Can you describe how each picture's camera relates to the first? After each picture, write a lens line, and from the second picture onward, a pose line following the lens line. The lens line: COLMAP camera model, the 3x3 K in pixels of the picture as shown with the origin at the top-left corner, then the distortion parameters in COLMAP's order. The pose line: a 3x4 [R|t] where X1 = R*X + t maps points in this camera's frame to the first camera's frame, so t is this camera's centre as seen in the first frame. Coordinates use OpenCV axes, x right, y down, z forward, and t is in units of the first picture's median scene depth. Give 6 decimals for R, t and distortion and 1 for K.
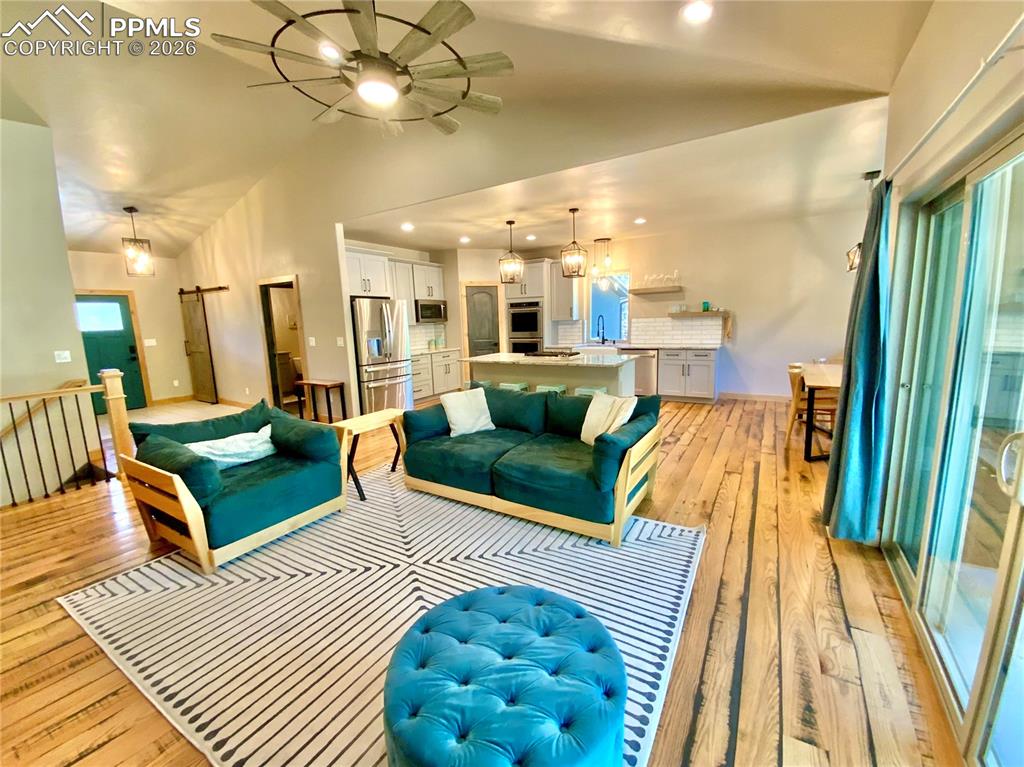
lens RADIAL K [[418.8, 0, 515.5], [0, 418.8, 382.0], [0, 0, 1]] dist [-0.018481, -0.001648]
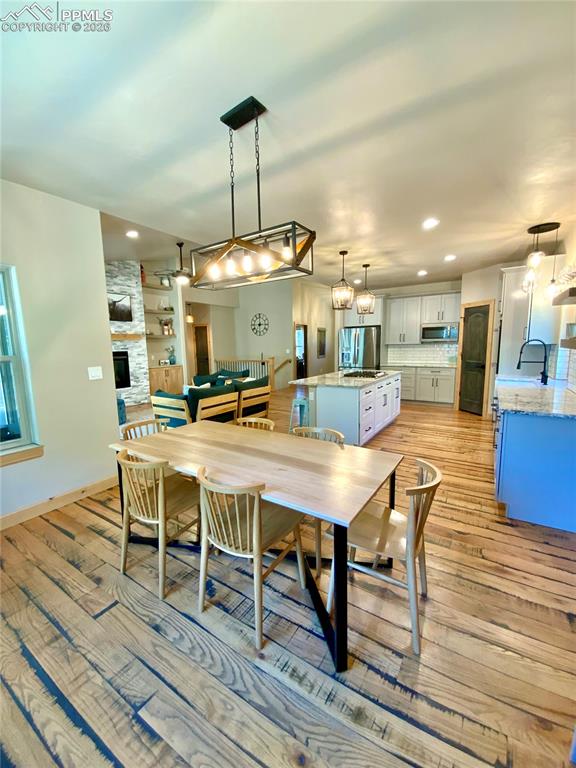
lens RADIAL K [[314.1, 0, 283.6], [0, 314.1, 383.8], [0, 0, 1]] dist [-0.018481, -0.001648]
pose [[-0.022656, 0.170778, -0.985049, 1.267492], [-0.139656, 0.975100, 0.172266, -0.214634], [0.989941, 0.141471, 0.001759, 1.052721]]
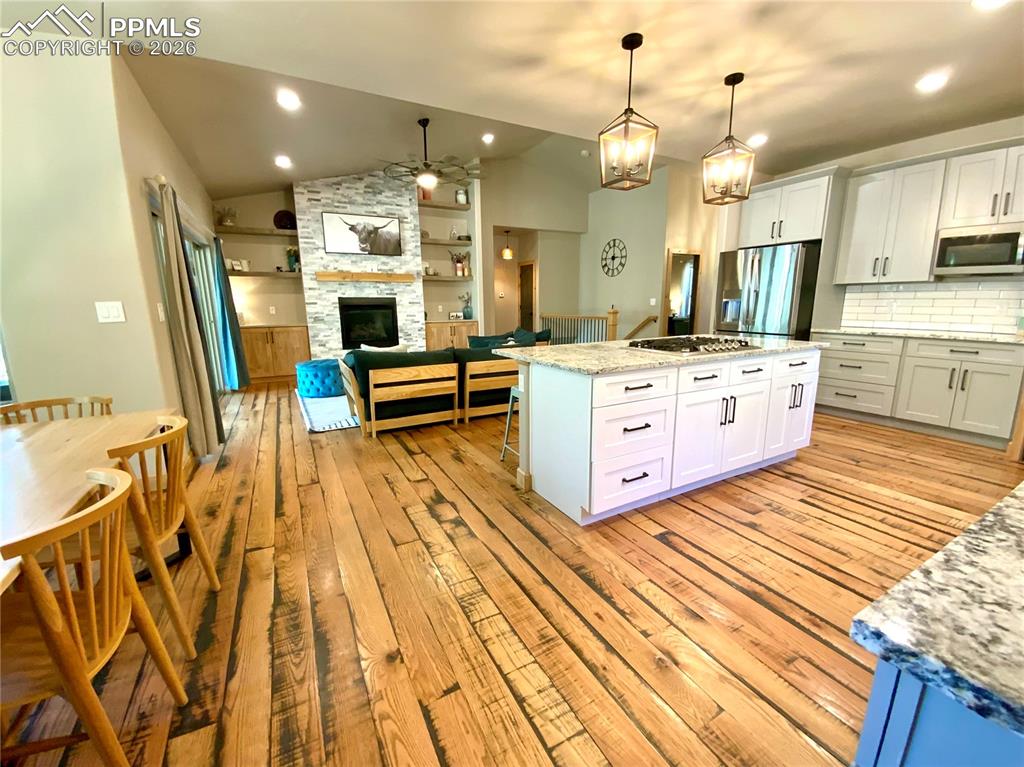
lens RADIAL K [[418.8, 0, 514.1], [0, 418.8, 383.4], [0, 0, 1]] dist [-0.018481, -0.001648]
pose [[-0.496448, 0.211098, -0.842008, 0.816875], [-0.103662, 0.948623, 0.298946, -0.197736], [0.861855, 0.235696, -0.449059, 1.410520]]
